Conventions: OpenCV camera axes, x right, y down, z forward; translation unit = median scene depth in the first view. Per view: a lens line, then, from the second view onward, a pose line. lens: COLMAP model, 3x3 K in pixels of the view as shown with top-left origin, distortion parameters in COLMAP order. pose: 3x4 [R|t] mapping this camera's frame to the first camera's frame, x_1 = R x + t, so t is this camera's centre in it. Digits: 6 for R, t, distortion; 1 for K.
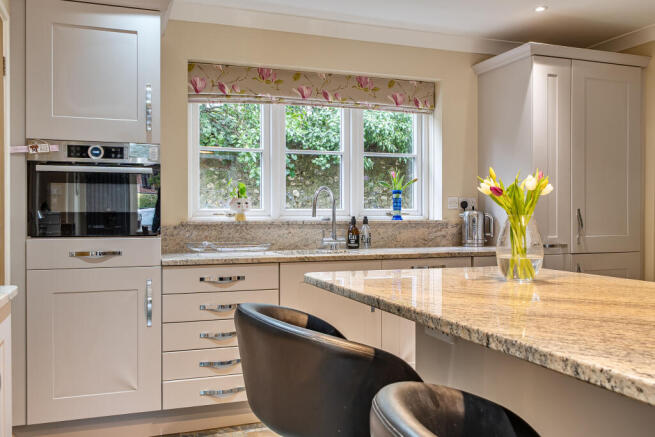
lens RADIAL K [[581.4, 0, 327.5], [0, 581.4, 218.5], [0, 0, 1]] dist [0.001145, 0.000201]
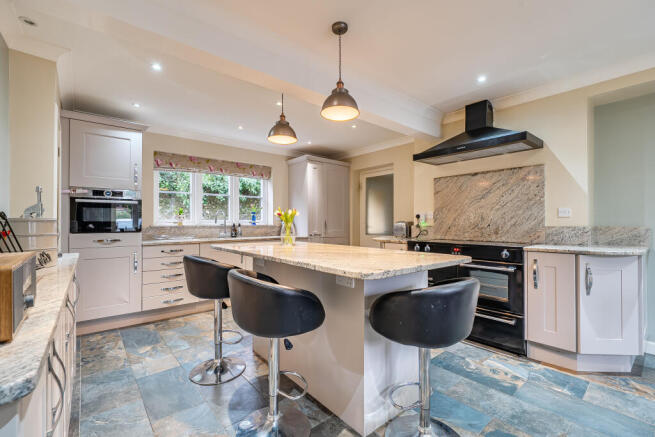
lens RADIAL K [[304.3, 0, 327.5], [0, 304.3, 218.5], [0, 0, 1]] dist [-0.002283, -0.000233]
pose [[0.948912, 0.004141, 0.315513, 0.015936], [0.001993, 0.999815, -0.019117, 0.001021], [-0.315534, 0.018769, 0.948729, -0.268135]]
